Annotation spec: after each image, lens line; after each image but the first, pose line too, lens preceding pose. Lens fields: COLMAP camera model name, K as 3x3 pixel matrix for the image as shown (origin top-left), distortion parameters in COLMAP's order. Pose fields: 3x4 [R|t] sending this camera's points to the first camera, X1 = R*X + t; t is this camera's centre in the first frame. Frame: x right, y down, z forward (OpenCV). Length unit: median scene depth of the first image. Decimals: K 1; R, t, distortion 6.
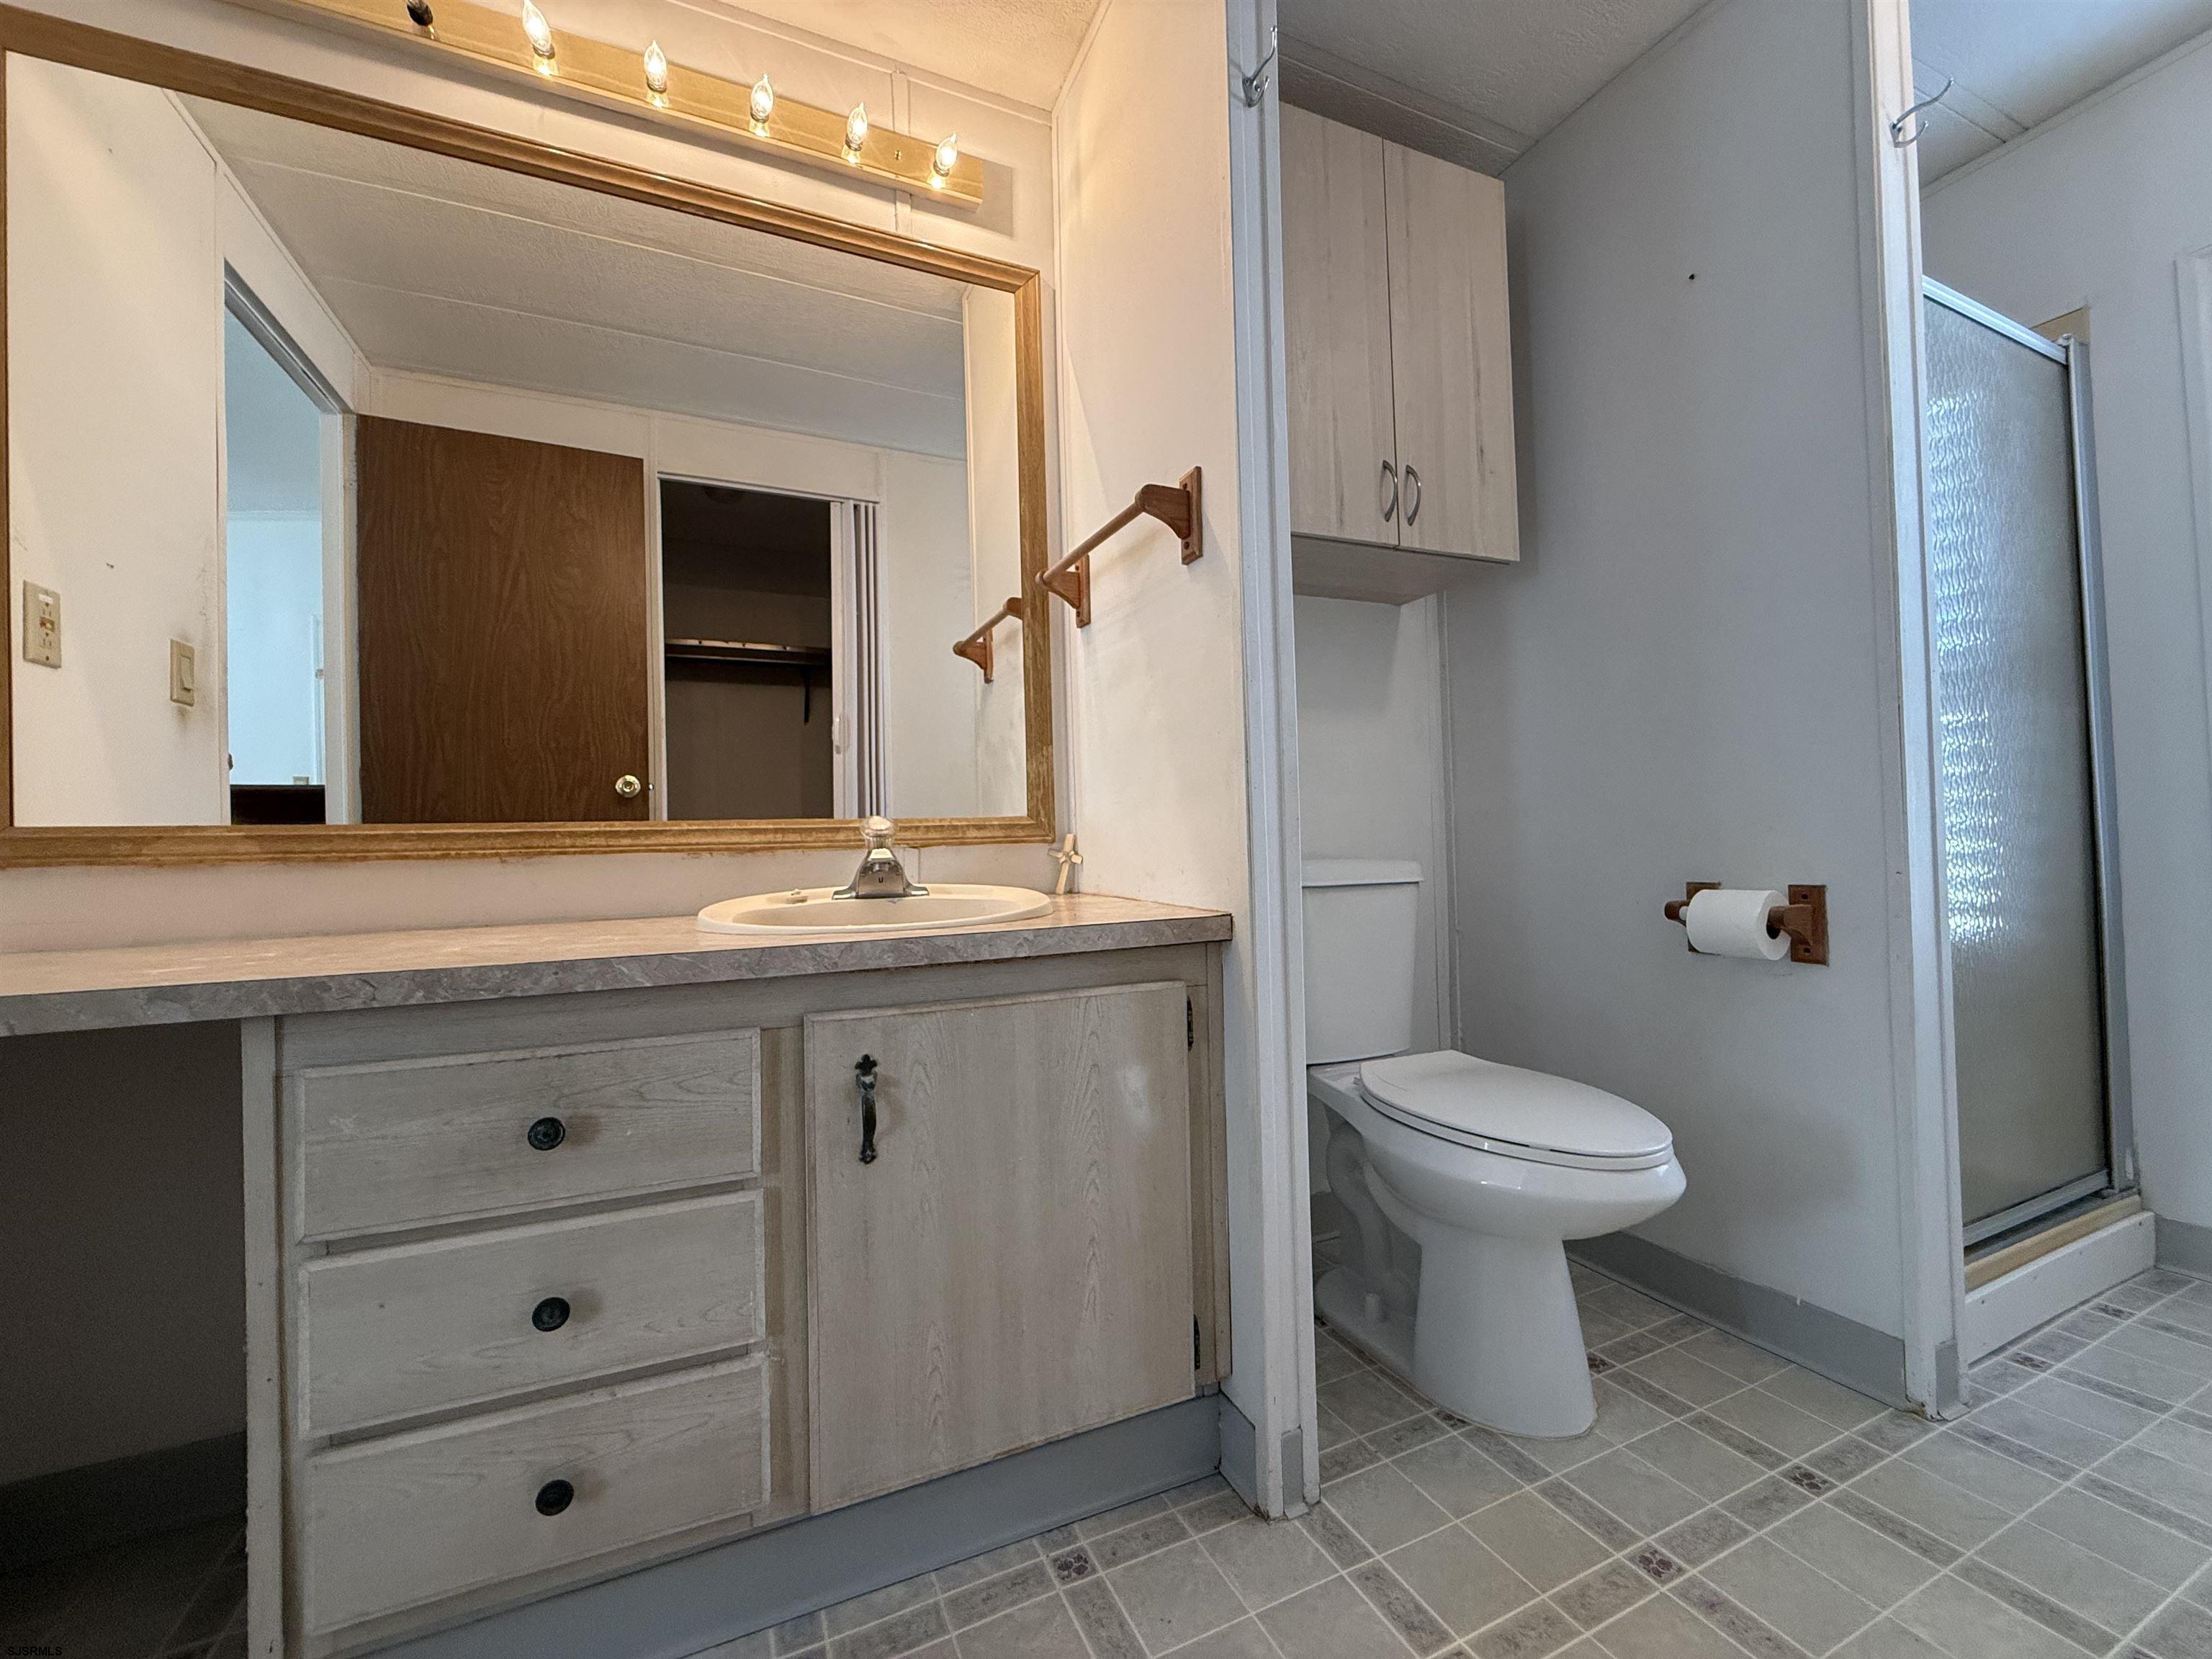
lens RADIAL K [[879.8, 0, 1104.4], [0, 879.8, 842.9], [0, 0, 1]] dist [-0.000418, 0.000027]
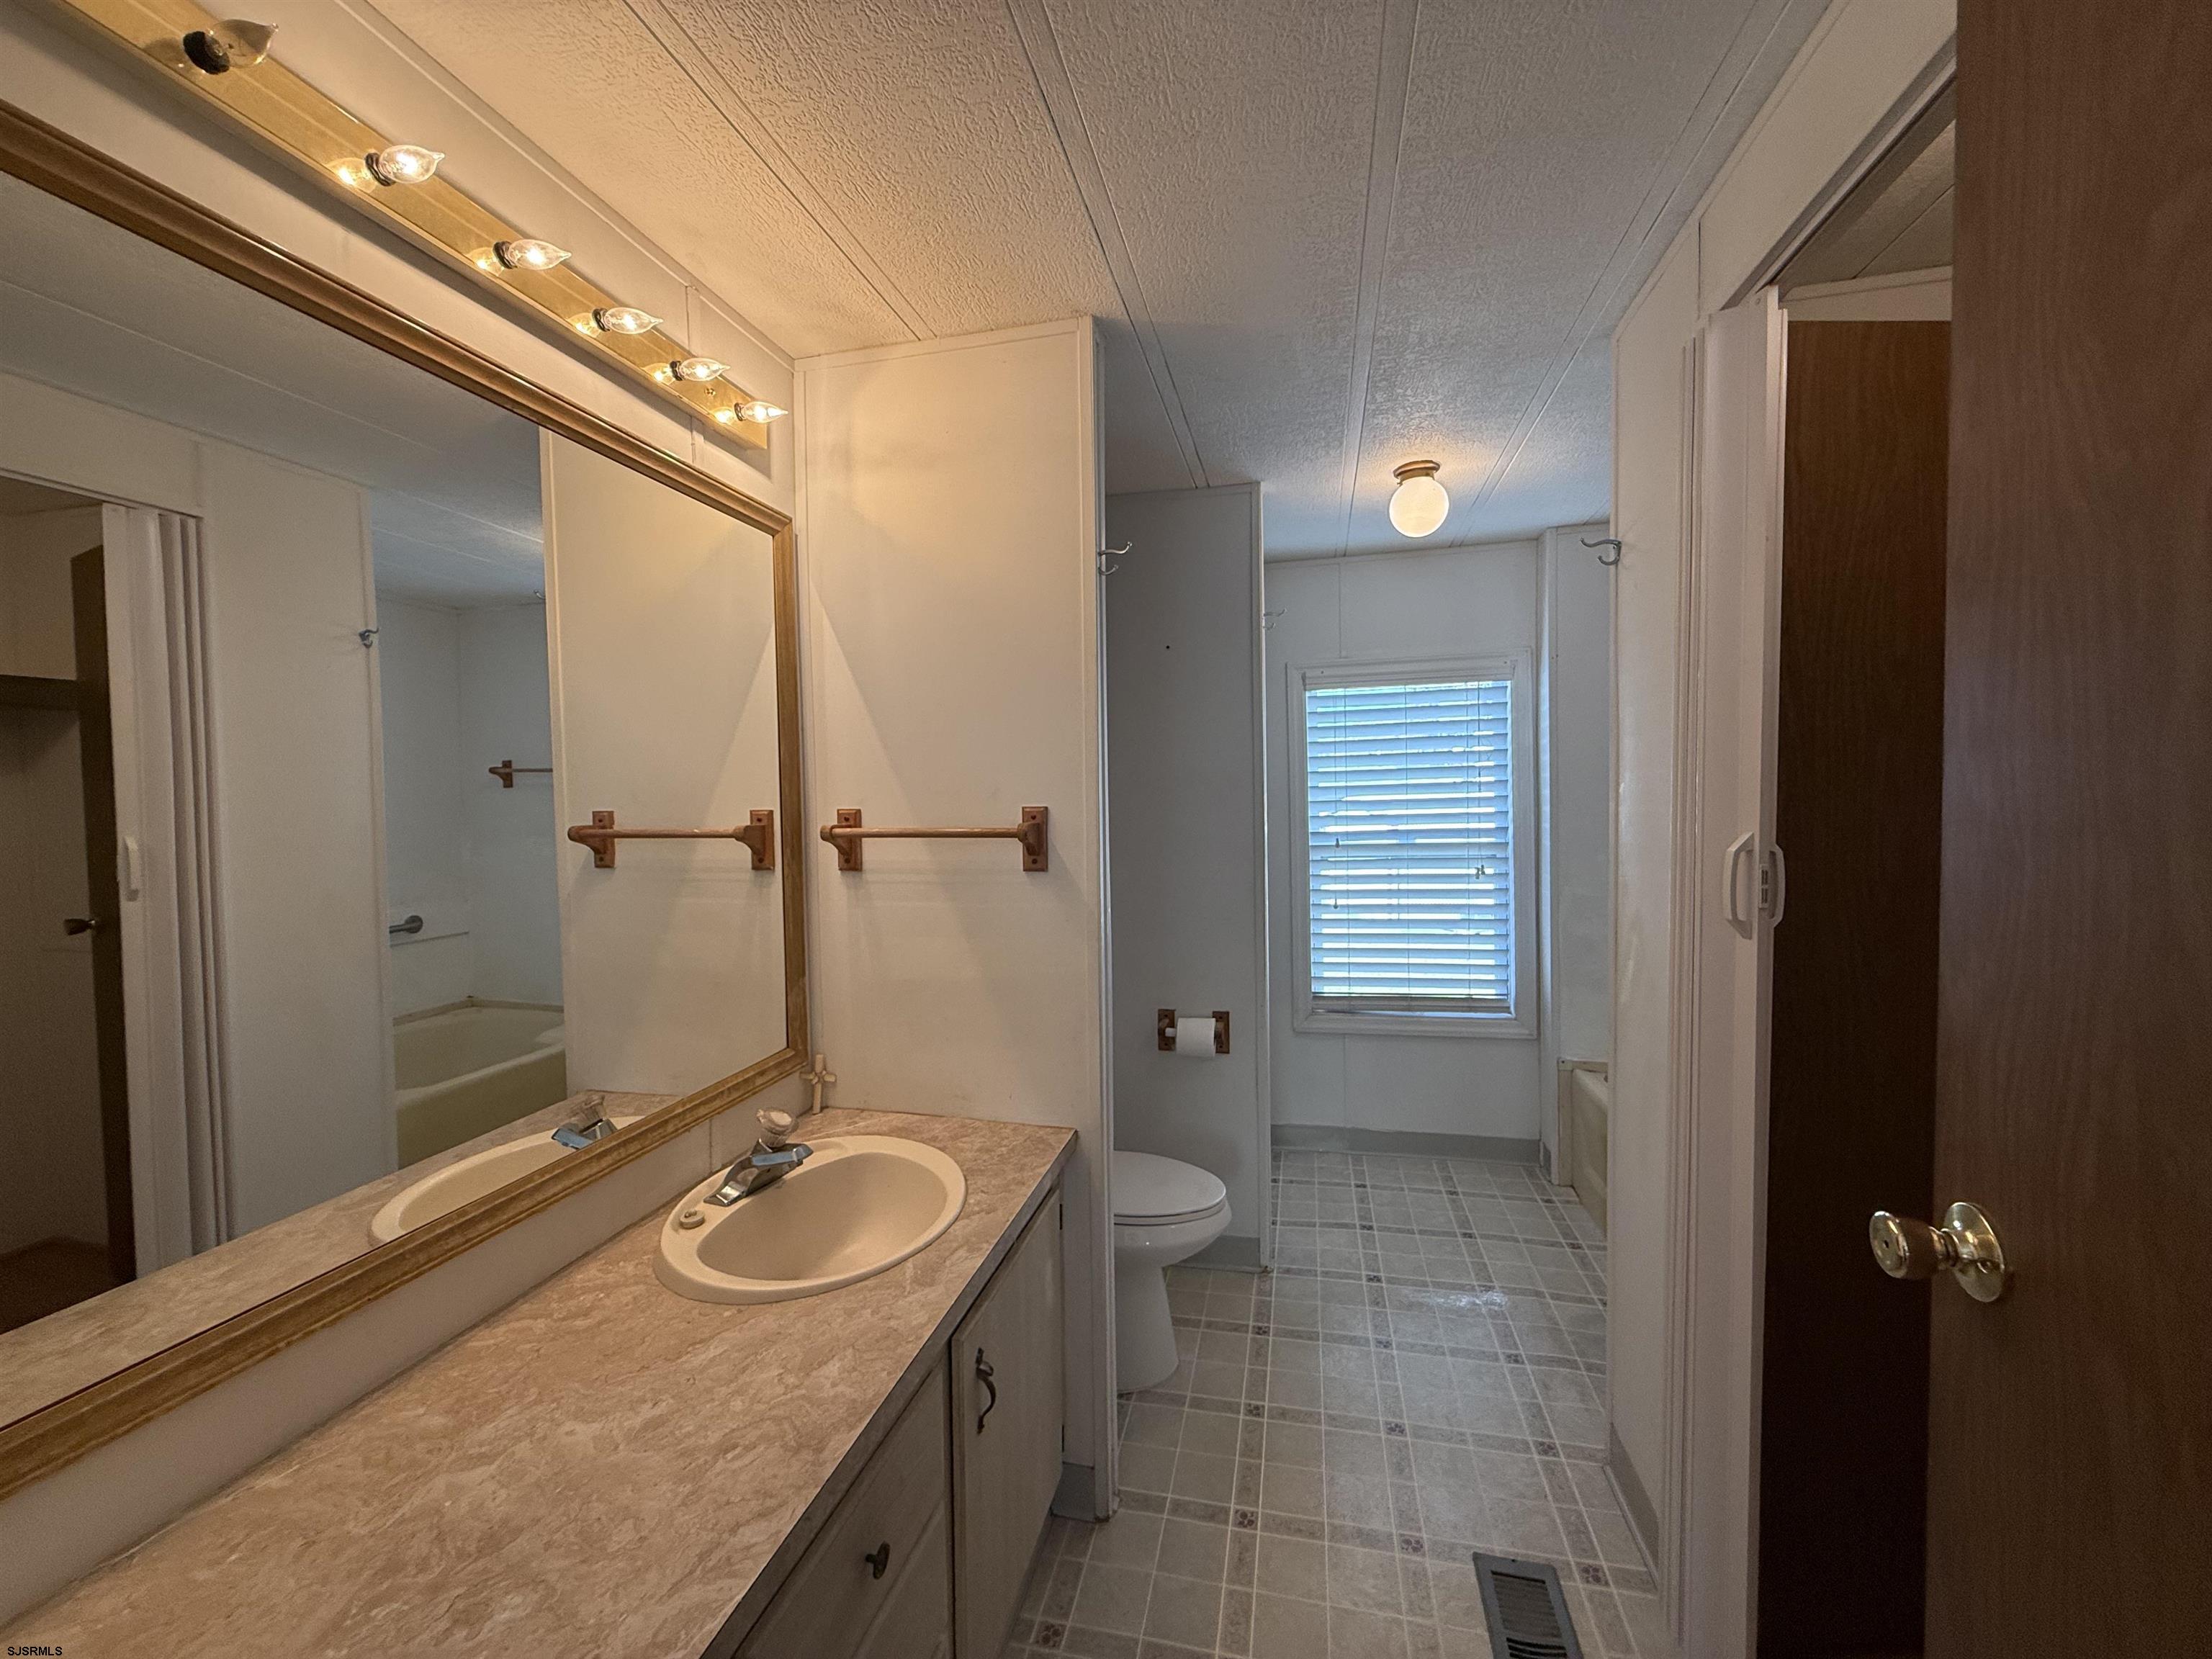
lens RADIAL K [[879.8, 0, 1112.1], [0, 879.8, 837.9], [0, 0, 1]] dist [-0.000418, 0.000027]
pose [[0.601015, -0.016904, 0.799059, -0.719614], [-0.011970, 0.999474, 0.030147, -0.330565], [-0.799148, -0.027683, 0.600497, 0.074952]]
